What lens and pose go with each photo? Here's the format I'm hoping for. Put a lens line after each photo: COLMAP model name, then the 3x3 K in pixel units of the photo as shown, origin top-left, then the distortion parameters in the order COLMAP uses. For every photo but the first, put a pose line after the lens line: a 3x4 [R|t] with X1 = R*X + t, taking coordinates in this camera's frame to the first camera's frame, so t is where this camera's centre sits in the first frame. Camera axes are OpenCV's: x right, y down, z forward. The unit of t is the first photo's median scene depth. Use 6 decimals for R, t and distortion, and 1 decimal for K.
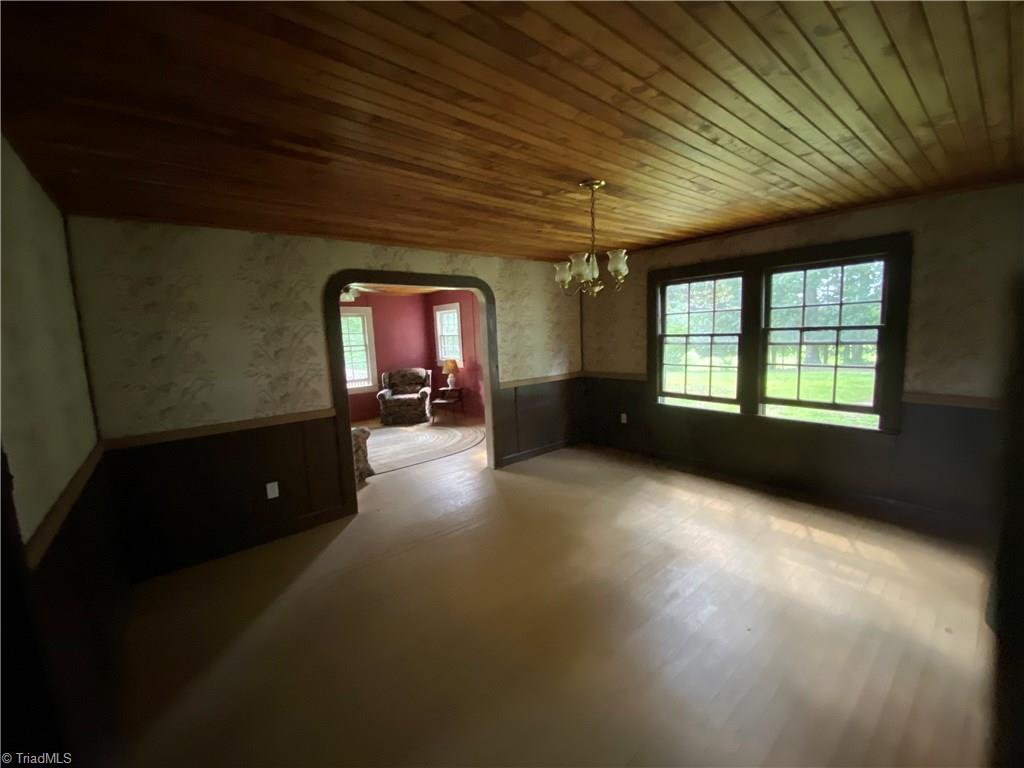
lens RADIAL K [[410.9, 0, 510.7], [0, 410.9, 386.4], [0, 0, 1]] dist [0.060041, -0.041703]
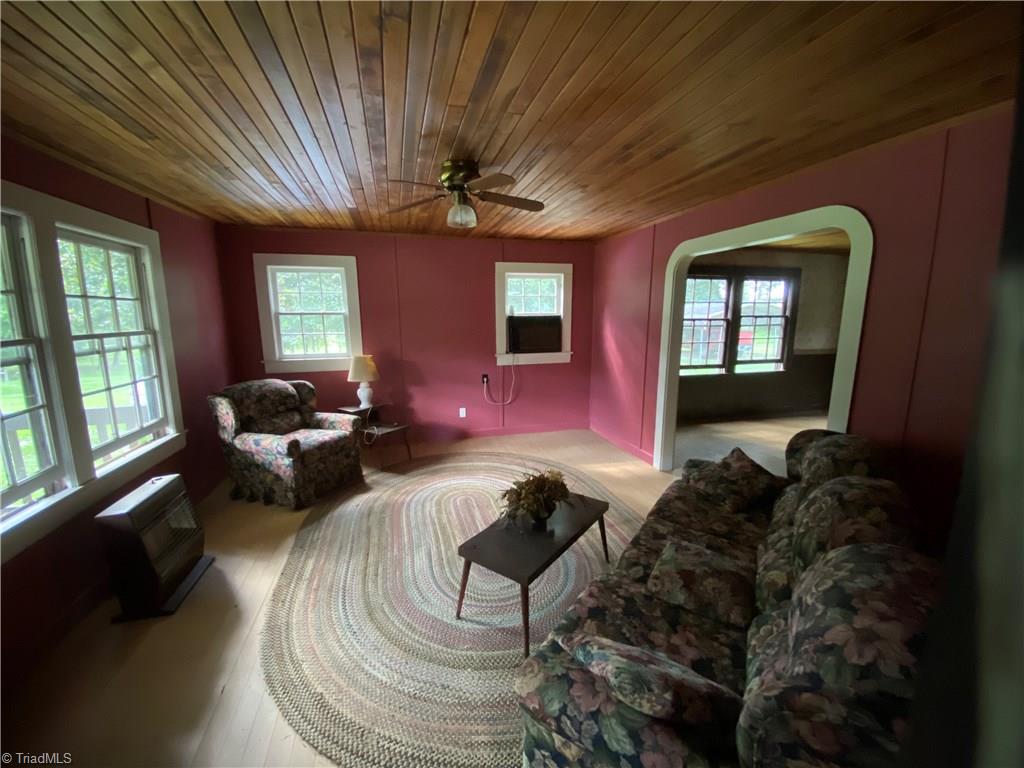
lens RADIAL K [[415.7, 0, 509.3], [0, 415.7, 386.0], [0, 0, 1]] dist [0.012757, -0.017430]
pose [[0.414943, -0.121041, 0.901760, -1.242541], [0.104865, 0.990869, 0.084749, -0.109415], [-0.903784, 0.059397, 0.423847, 1.218985]]
